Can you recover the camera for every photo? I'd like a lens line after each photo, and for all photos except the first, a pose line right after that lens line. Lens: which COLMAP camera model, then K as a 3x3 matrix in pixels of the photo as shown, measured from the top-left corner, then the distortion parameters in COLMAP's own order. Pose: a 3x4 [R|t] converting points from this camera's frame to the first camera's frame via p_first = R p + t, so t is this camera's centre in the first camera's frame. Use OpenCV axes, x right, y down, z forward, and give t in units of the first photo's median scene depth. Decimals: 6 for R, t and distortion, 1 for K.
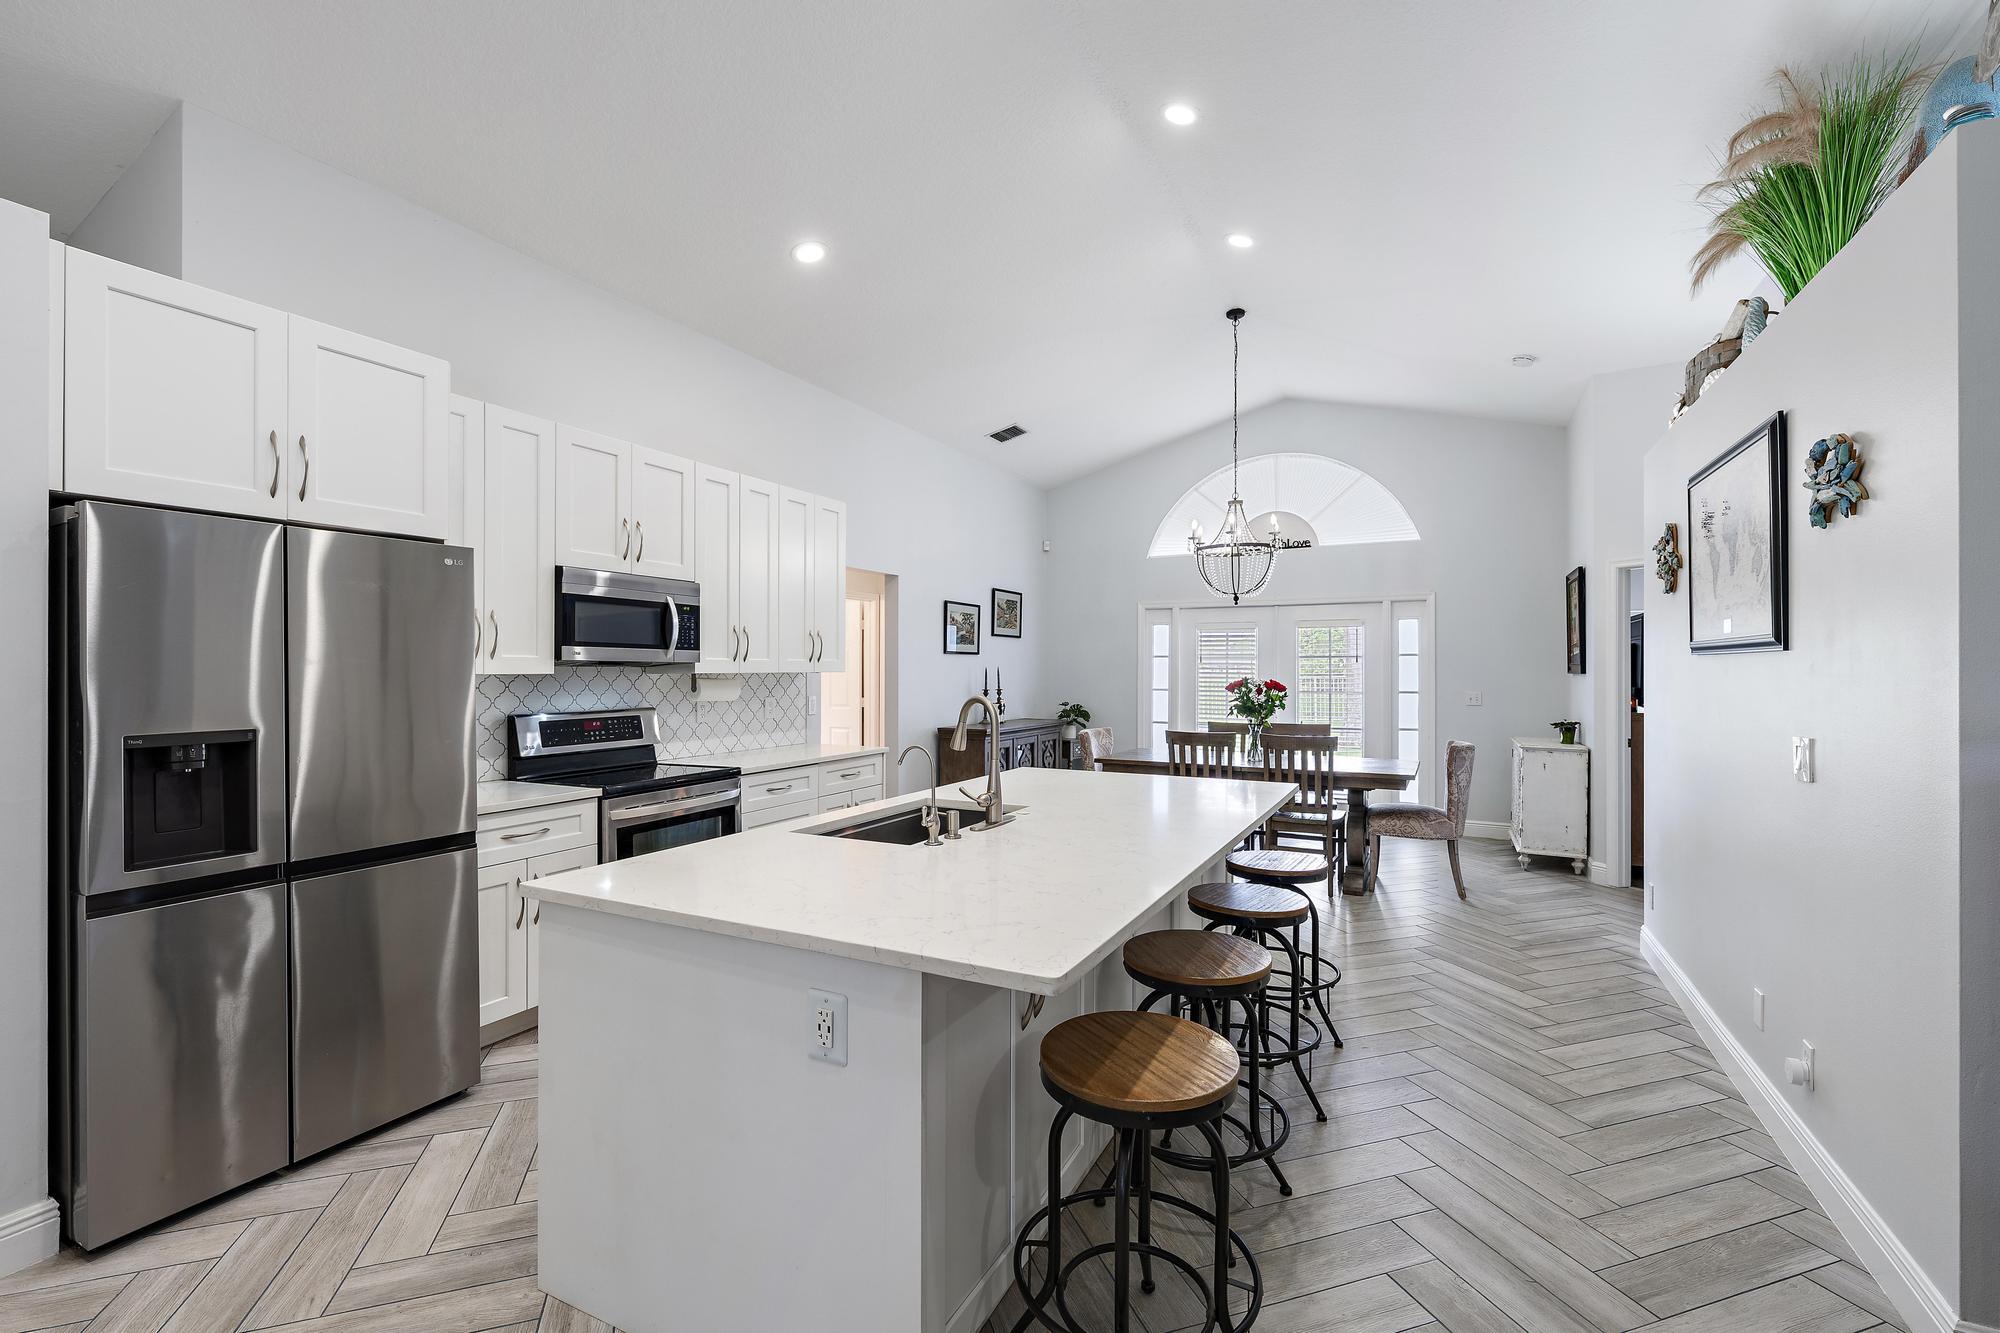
lens RADIAL K [[861.0, 0, 1000.1], [0, 861.0, 665.6], [0, 0, 1]] dist [-0.001063, -0.000032]
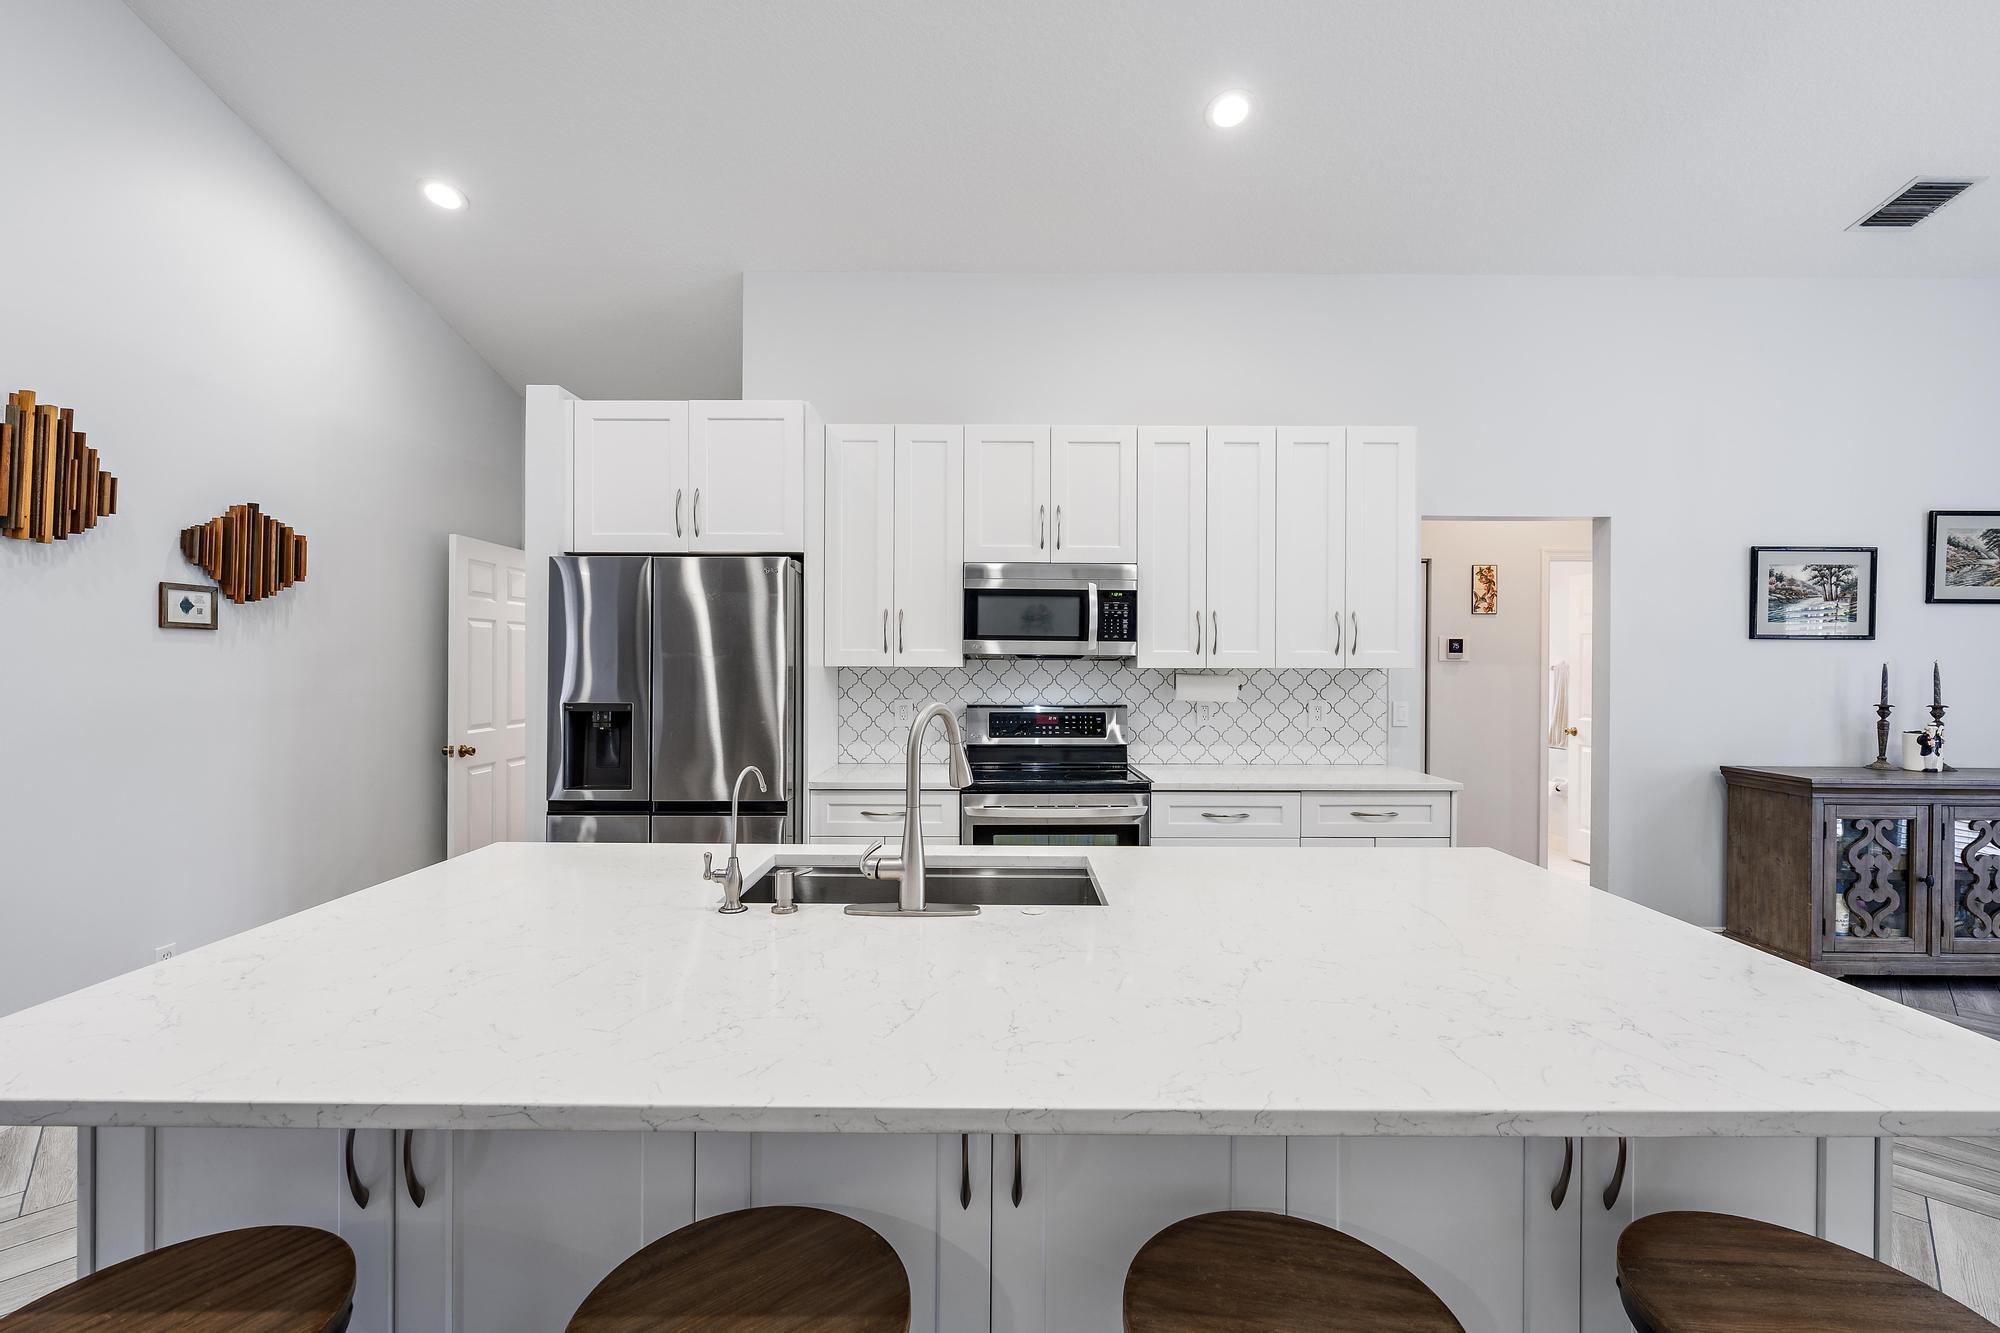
lens RADIAL K [[845.0, 0, 999.1], [0, 845.0, 666.4], [0, 0, 1]] dist [-0.002262, 0.000206]
pose [[0.453432, 0.003806, -0.891283, 0.302809], [-0.000377, 0.999992, 0.004078, 0.003397], [0.891291, -0.001513, 0.453430, 0.423516]]
